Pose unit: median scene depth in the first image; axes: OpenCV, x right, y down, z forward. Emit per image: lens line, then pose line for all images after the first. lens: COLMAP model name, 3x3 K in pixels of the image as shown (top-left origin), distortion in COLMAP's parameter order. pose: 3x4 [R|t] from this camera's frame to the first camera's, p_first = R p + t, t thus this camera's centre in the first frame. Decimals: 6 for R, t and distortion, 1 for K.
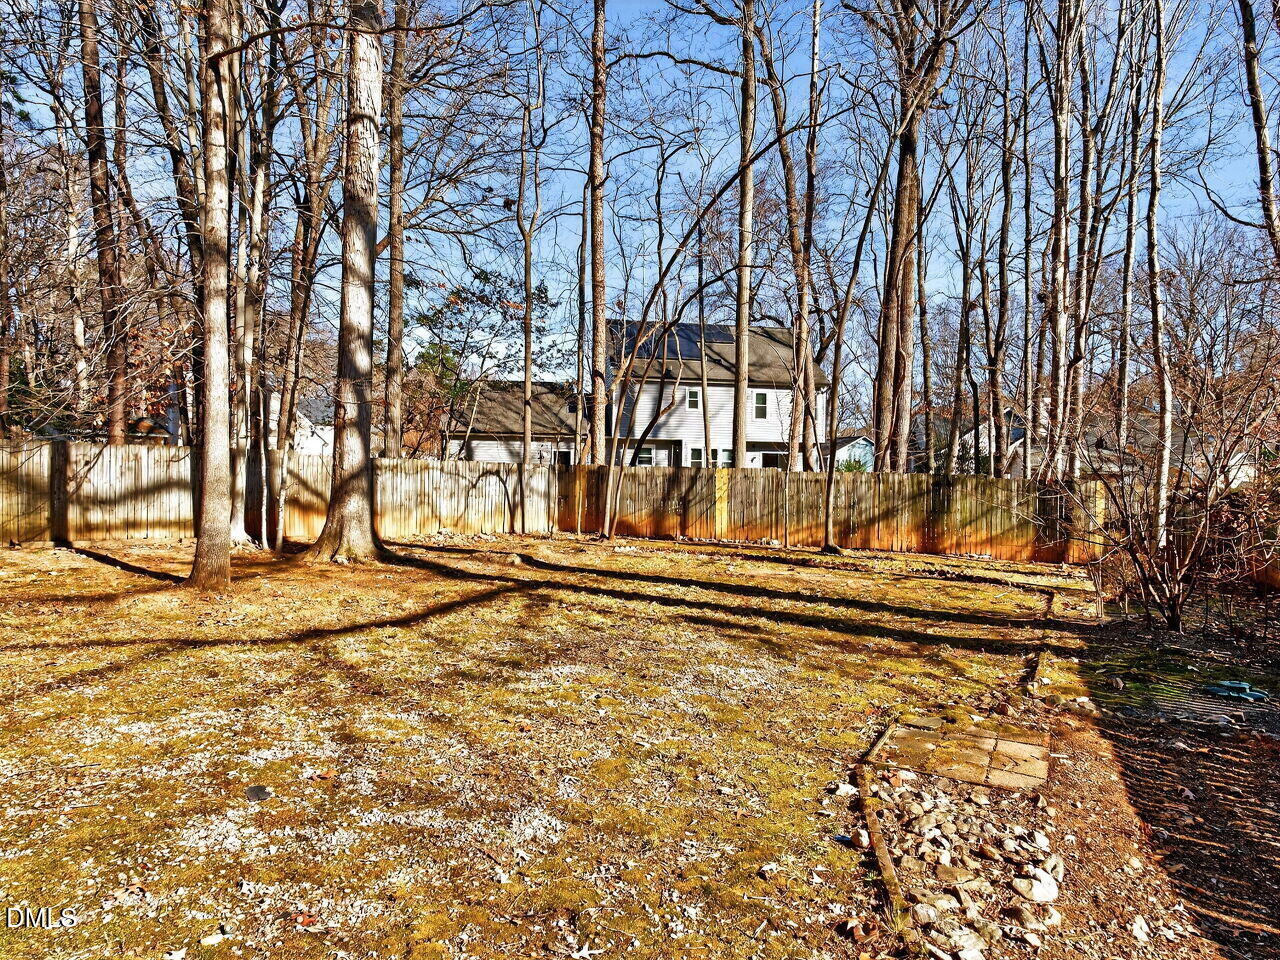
lens RADIAL K [[769.3, 0, 641.3], [0, 769.3, 472.7], [0, 0, 1]] dist [0.005700, 0.000054]
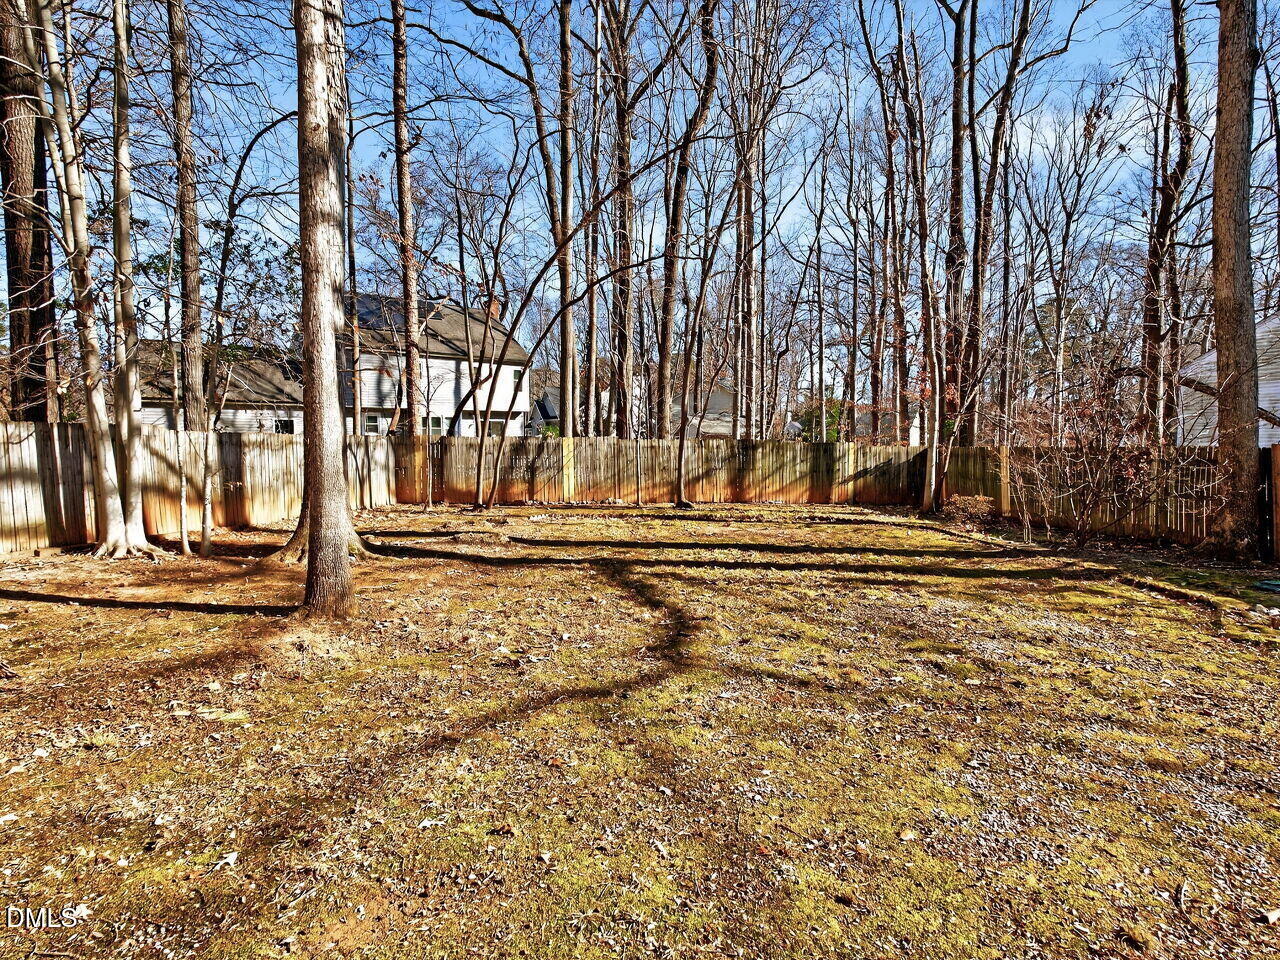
lens RADIAL K [[648.2, 0, 645.1], [0, 648.2, 474.8], [0, 0, 1]] dist [0.019227, -0.000021]
pose [[0.886127, -0.043279, 0.461418, -0.231468], [0.015795, 0.997872, 0.063263, -0.009097], [-0.463174, -0.048771, 0.884925, 0.121997]]
